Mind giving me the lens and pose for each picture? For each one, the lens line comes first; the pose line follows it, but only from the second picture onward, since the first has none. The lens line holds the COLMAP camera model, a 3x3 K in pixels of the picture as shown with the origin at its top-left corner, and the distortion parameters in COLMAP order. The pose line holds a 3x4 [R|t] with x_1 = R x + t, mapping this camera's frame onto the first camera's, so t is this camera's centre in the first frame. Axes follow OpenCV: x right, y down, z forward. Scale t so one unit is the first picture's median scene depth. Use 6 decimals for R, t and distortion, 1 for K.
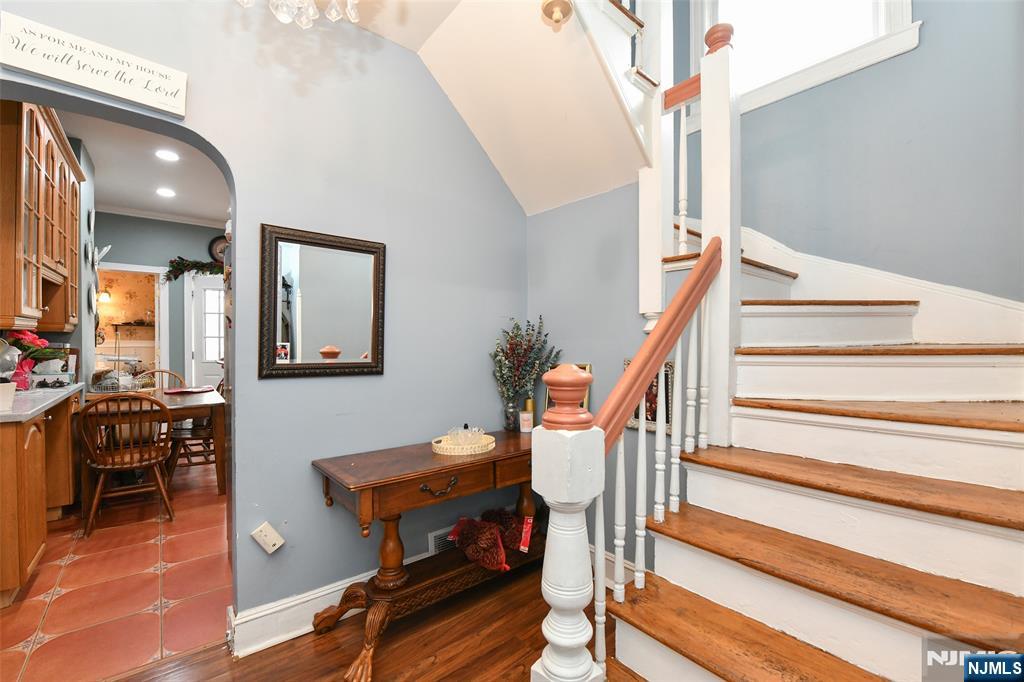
lens RADIAL K [[412.2, 0, 508.7], [0, 412.2, 338.6], [0, 0, 1]] dist [-0.020409, -0.000658]
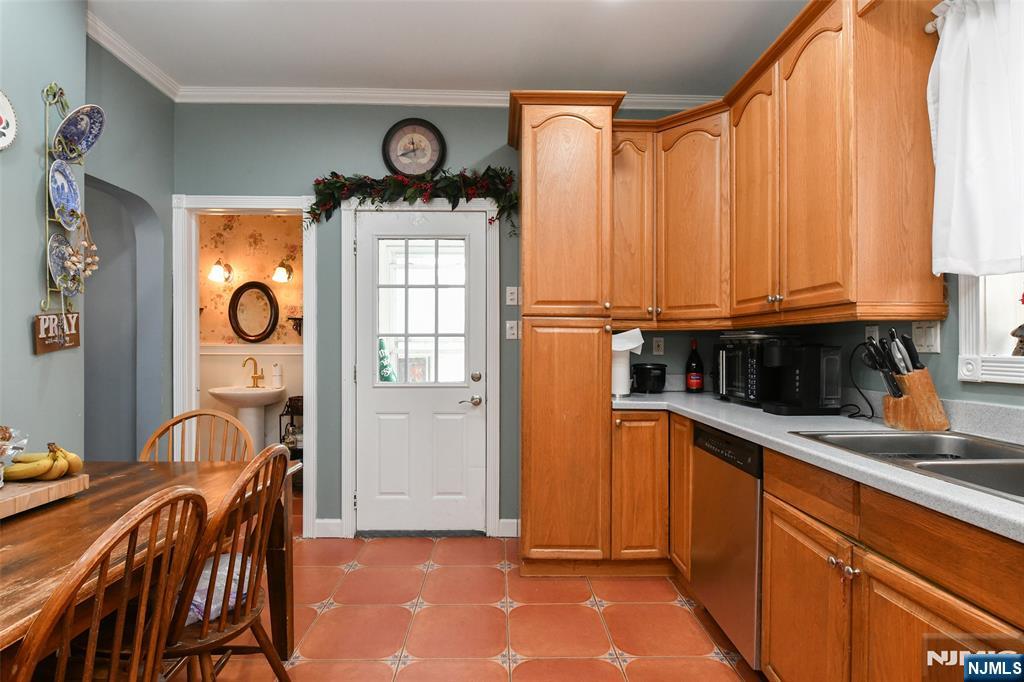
lens RADIAL K [[509.6, 0, 506.4], [0, 509.6, 348.0], [0, 0, 1]] dist [-0.012139, 0.000344]
pose [[0.766926, -0.002869, -0.641729, -0.253937], [0.005431, 0.999983, 0.002020, 0.010608], [0.641712, -0.005034, 0.766929, 0.654851]]
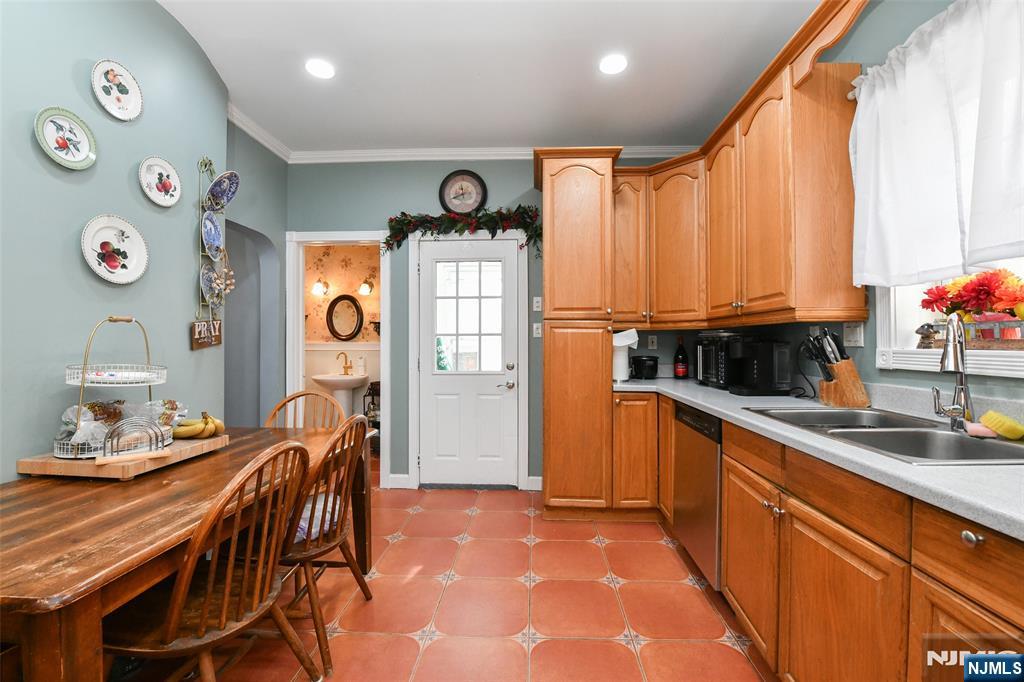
lens RADIAL K [[408.8, 0, 518.7], [0, 408.8, 340.1], [0, 0, 1]] dist [-0.019123, -0.000792]
pose [[0.726201, -0.012432, -0.687370, -0.226058], [0.009016, 0.999923, -0.008560, 0.010672], [0.687424, 0.000019, 0.726257, 0.646298]]
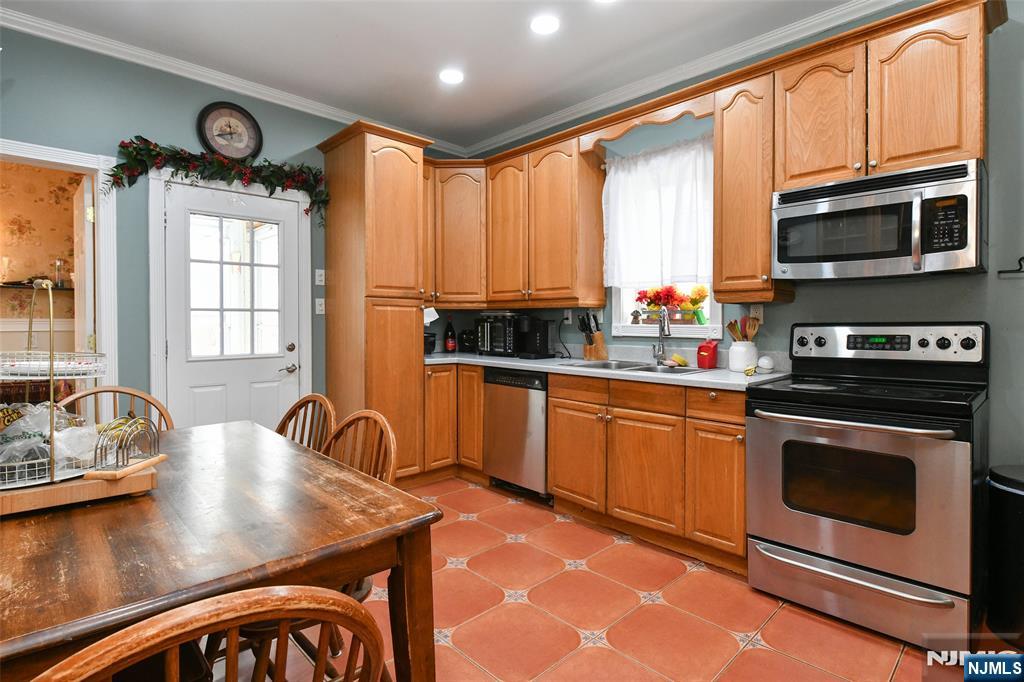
lens RADIAL K [[513.6, 0, 494.5], [0, 513.6, 324.1], [0, 0, 1]] dist [-0.002961, -0.000474]
pose [[0.999424, -0.005759, 0.033448, -0.420393], [0.005388, 0.999923, 0.011154, 0.008611], [-0.033510, -0.010968, 0.999378, 0.394650]]
